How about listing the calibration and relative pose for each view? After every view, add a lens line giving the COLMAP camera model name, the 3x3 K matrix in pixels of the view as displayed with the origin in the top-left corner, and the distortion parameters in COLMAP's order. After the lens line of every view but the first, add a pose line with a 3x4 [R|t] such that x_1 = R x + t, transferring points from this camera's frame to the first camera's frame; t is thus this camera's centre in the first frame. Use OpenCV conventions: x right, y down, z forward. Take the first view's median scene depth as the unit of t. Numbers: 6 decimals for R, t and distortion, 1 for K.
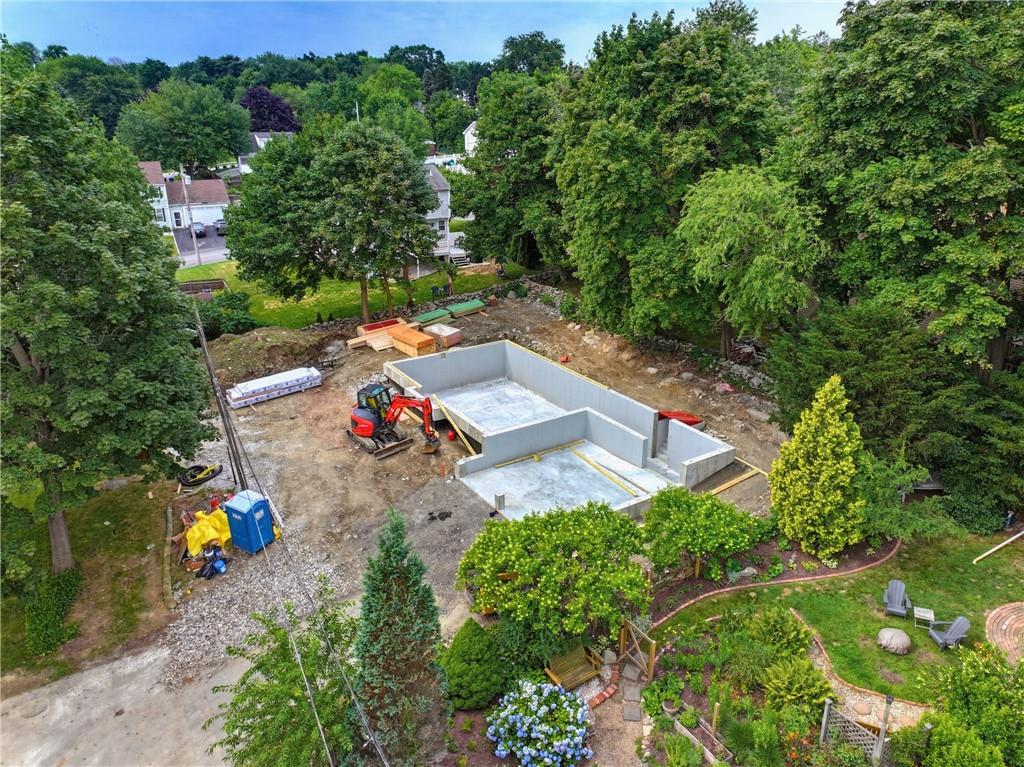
lens RADIAL K [[716.3, 0, 511.8], [0, 716.3, 381.0], [0, 0, 1]] dist [-0.003613, 0.016427]
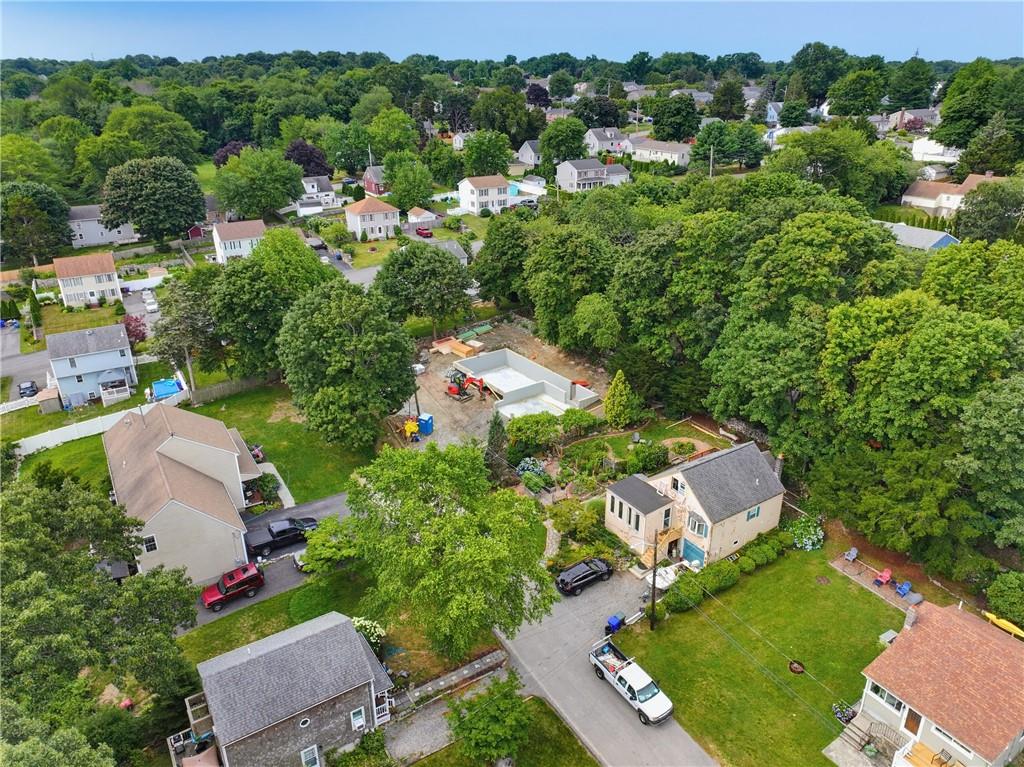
lens RADIAL K [[716.3, 0, 507.7], [0, 716.3, 383.5], [0, 0, 1]] dist [-0.003613, 0.016427]
pose [[0.998864, -0.023914, 0.041223, -0.122276], [0.021575, 0.998181, 0.056292, -0.095400], [-0.042495, -0.055338, 0.997563, -1.485176]]
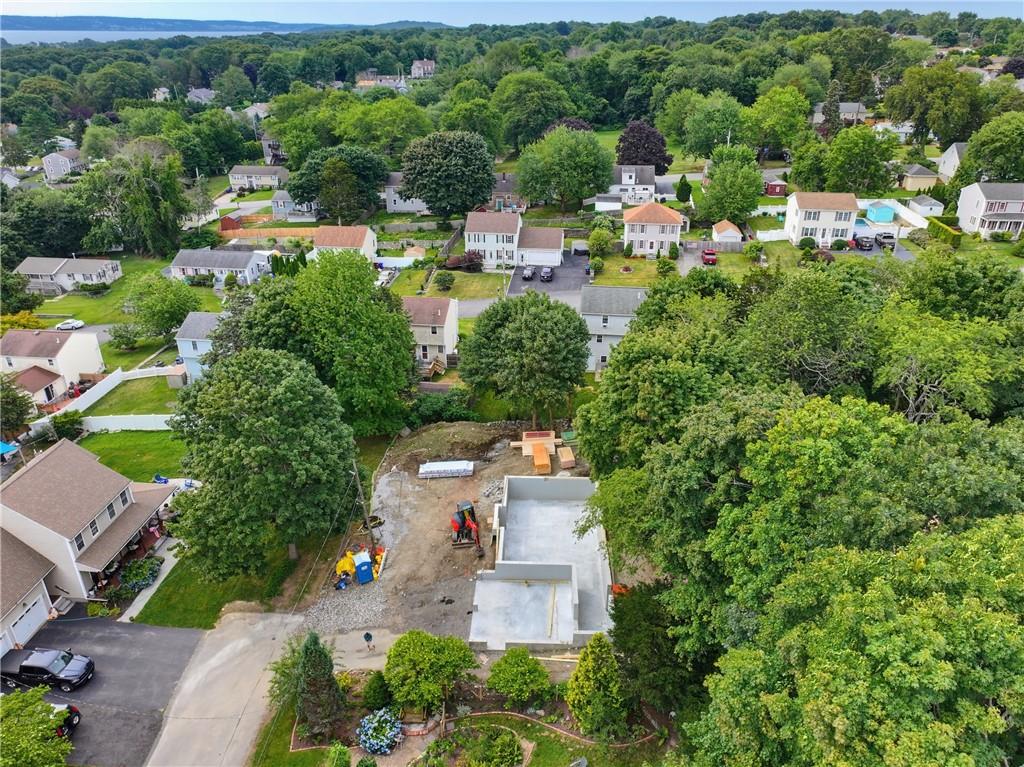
lens RADIAL K [[716.3, 0, 515.4], [0, 716.3, 385.8], [0, 0, 1]] dist [-0.003613, 0.016427]
pose [[0.821426, 0.251755, -0.511741, 0.700976], [-0.198211, 0.967382, 0.157751, -0.554665], [0.534763, -0.028148, 0.844533, -0.353897]]
